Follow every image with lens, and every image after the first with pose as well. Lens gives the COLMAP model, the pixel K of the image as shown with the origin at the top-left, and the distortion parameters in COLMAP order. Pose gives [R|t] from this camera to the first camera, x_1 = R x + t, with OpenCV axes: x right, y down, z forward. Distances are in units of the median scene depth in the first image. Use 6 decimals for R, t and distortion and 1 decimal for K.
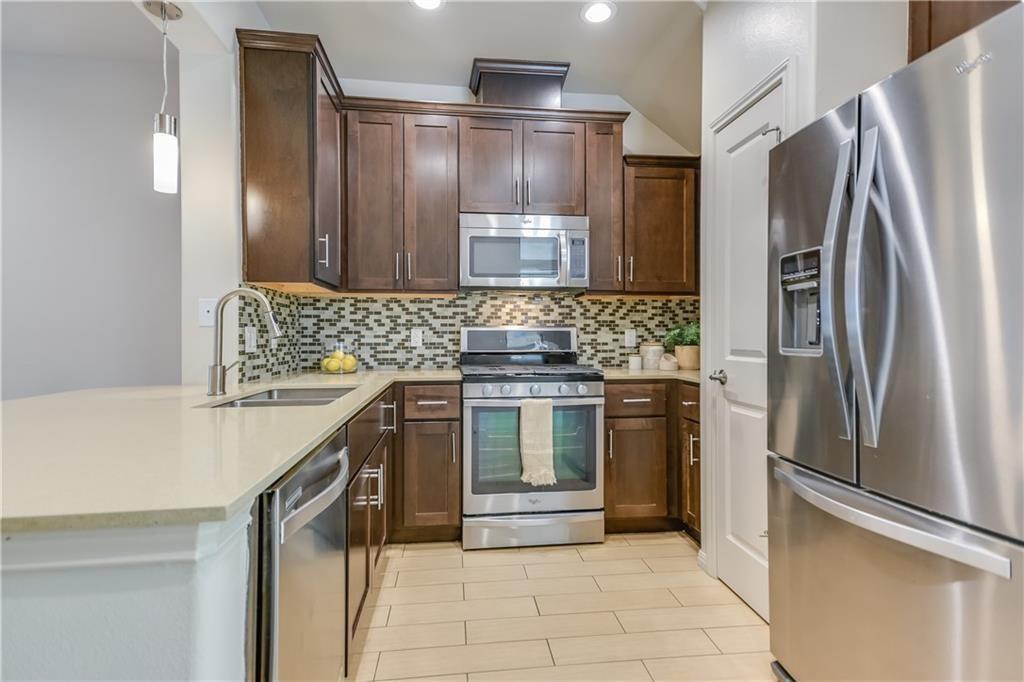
lens RADIAL K [[499.1, 0, 510.9], [0, 499.1, 337.5], [0, 0, 1]] dist [-0.002763, -0.000246]
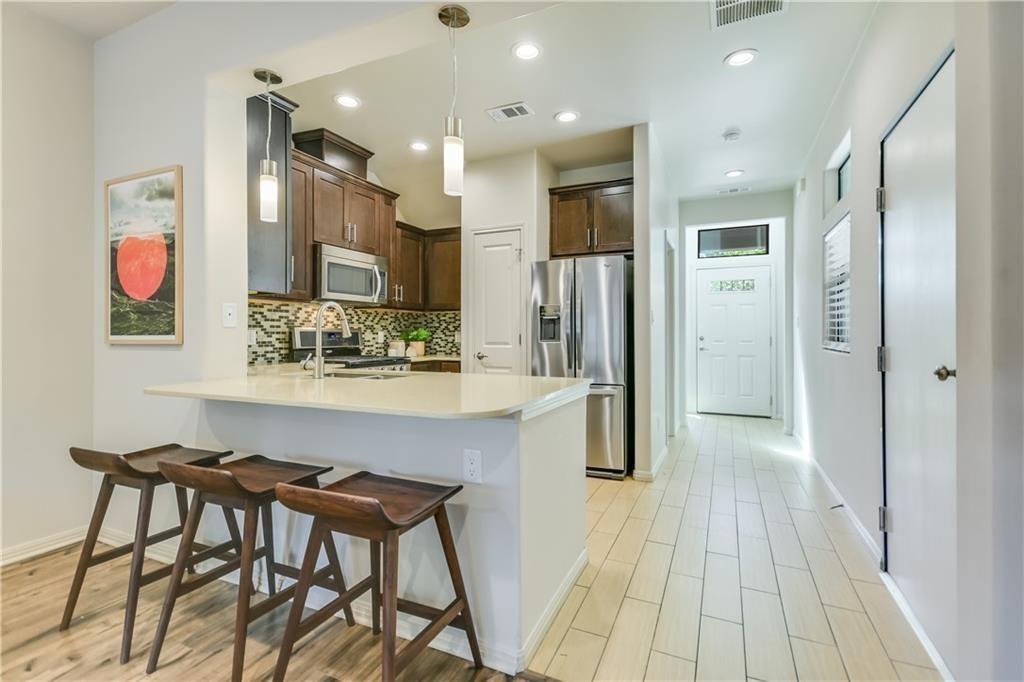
lens RADIAL K [[465.4, 0, 513.5], [0, 465.4, 334.4], [0, 0, 1]] dist [0.011355, 0.000413]
pose [[0.515743, 0.001454, 0.856742, -0.791087], [0.003347, 0.999988, -0.003712, -0.000290], [-0.856737, 0.004782, 0.515732, -0.068661]]
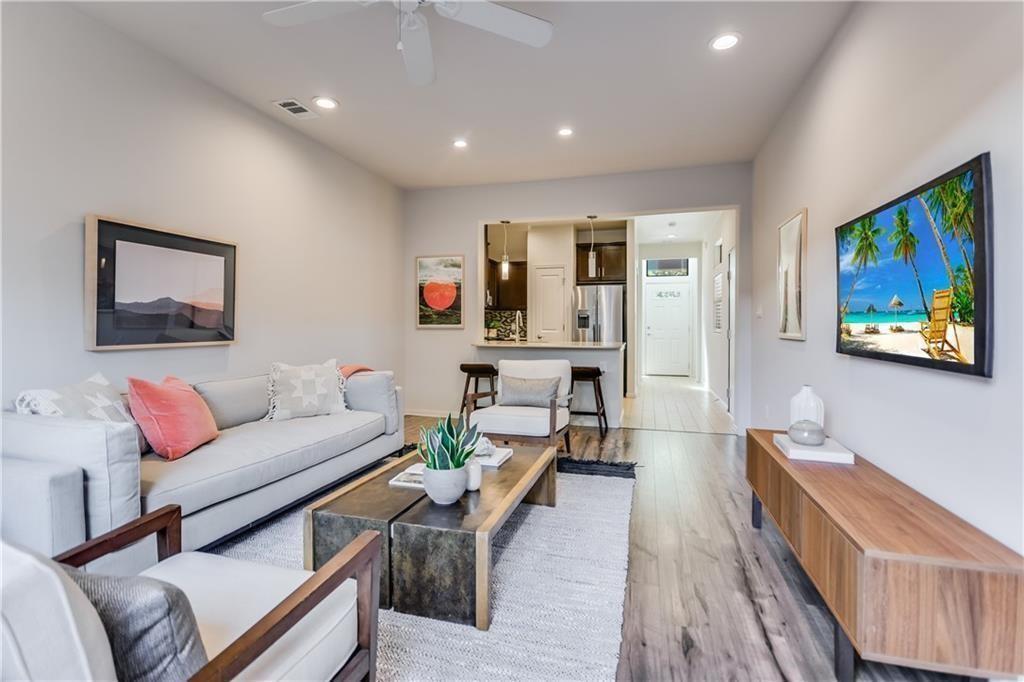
lens RADIAL K [[465.4, 0, 525.1], [0, 465.4, 322.1], [0, 0, 1]] dist [0.011355, 0.000413]
pose [[0.366255, 0.008645, 0.930474, -1.921879], [-0.000584, 0.999959, -0.009061, 0.002448], [-0.930514, 0.002775, 0.366245, -0.103979]]
